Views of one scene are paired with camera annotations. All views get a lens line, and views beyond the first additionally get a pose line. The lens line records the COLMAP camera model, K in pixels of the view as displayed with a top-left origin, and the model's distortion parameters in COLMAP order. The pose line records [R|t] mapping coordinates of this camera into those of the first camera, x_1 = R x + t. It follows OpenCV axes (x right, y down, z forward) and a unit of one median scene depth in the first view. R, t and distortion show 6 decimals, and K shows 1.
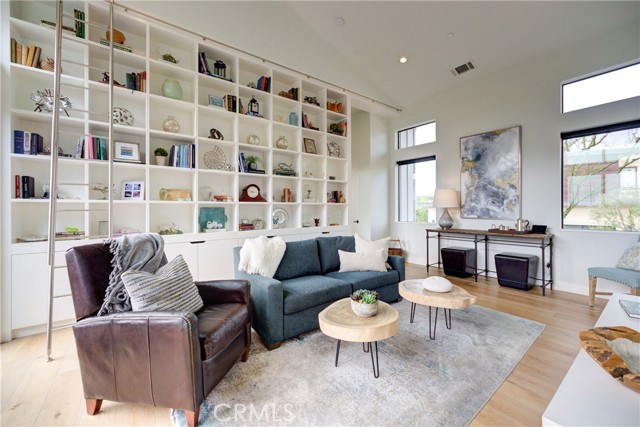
lens RADIAL K [[254.1, 0, 316.5], [0, 254.1, 206.5], [0, 0, 1]] dist [-0.009108, 0.003373]
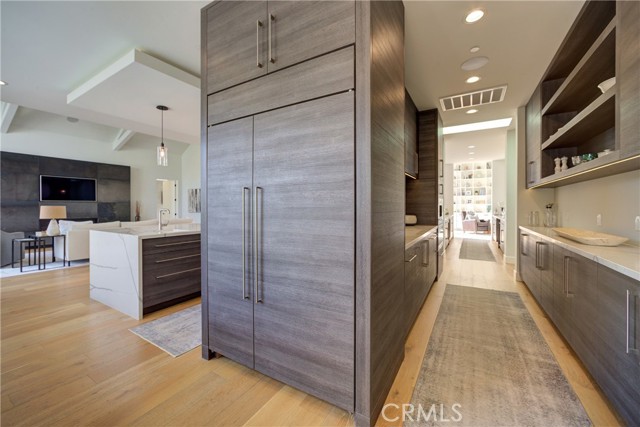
lens RADIAL K [[254.1, 0, 318.8], [0, 254.1, 210.9], [0, 0, 1]] dist [-0.009108, 0.003373]
pose [[0.373959, 0.014833, -0.927327, 2.298635], [0.006371, 0.999807, 0.018562, -0.005837], [0.927423, -0.012850, 0.373792, -2.978154]]
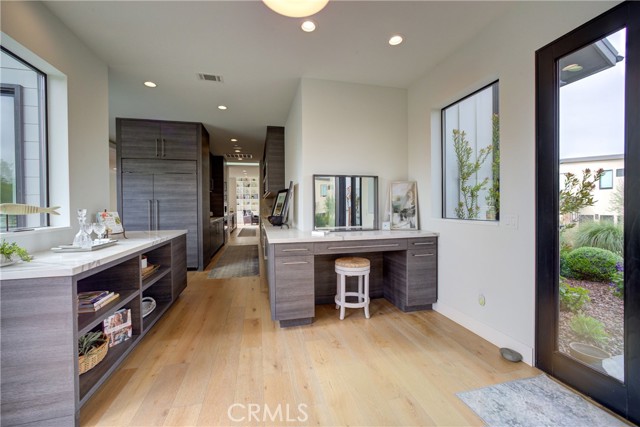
lens RADIAL K [[254.1, 0, 315.0], [0, 254.1, 207.7], [0, 0, 1]] dist [-0.009108, 0.003373]
pose [[0.912073, -0.001540, -0.410024, 3.204108], [0.006843, 0.999911, 0.011467, -0.015100], [0.409970, -0.013265, 0.912003, -3.876327]]
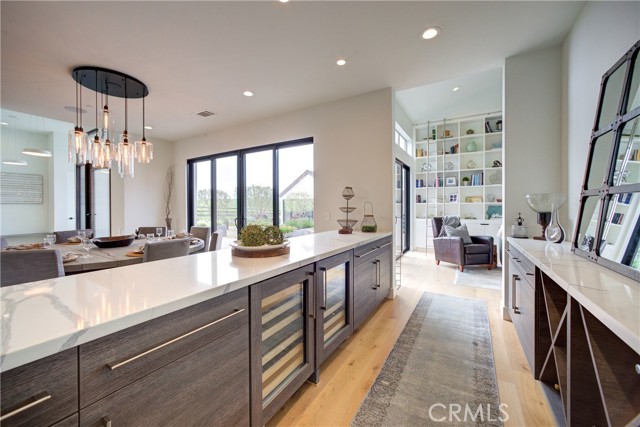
lens RADIAL K [[254.1, 0, 319.7], [0, 254.1, 209.3], [0, 0, 1]] dist [-0.009108, 0.003373]
pose [[0.387669, 0.009335, -0.921752, 0.881916], [0.004687, 0.999916, 0.012098, 0.000852], [0.921787, -0.009010, 0.387592, -0.955053]]
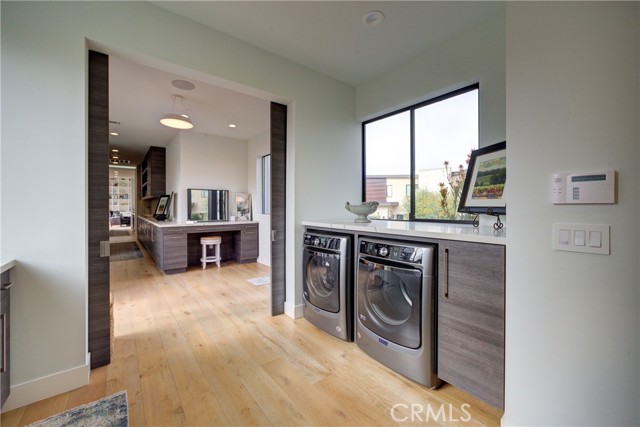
lens RADIAL K [[254.1, 0, 314.9], [0, 254.1, 207.8], [0, 0, 1]] dist [-0.009108, 0.003373]
pose [[0.999912, 0.000506, 0.013227, 3.624868], [-0.000613, 0.999967, 0.008046, -0.020369], [-0.013222, -0.008053, 0.999880, -4.688057]]
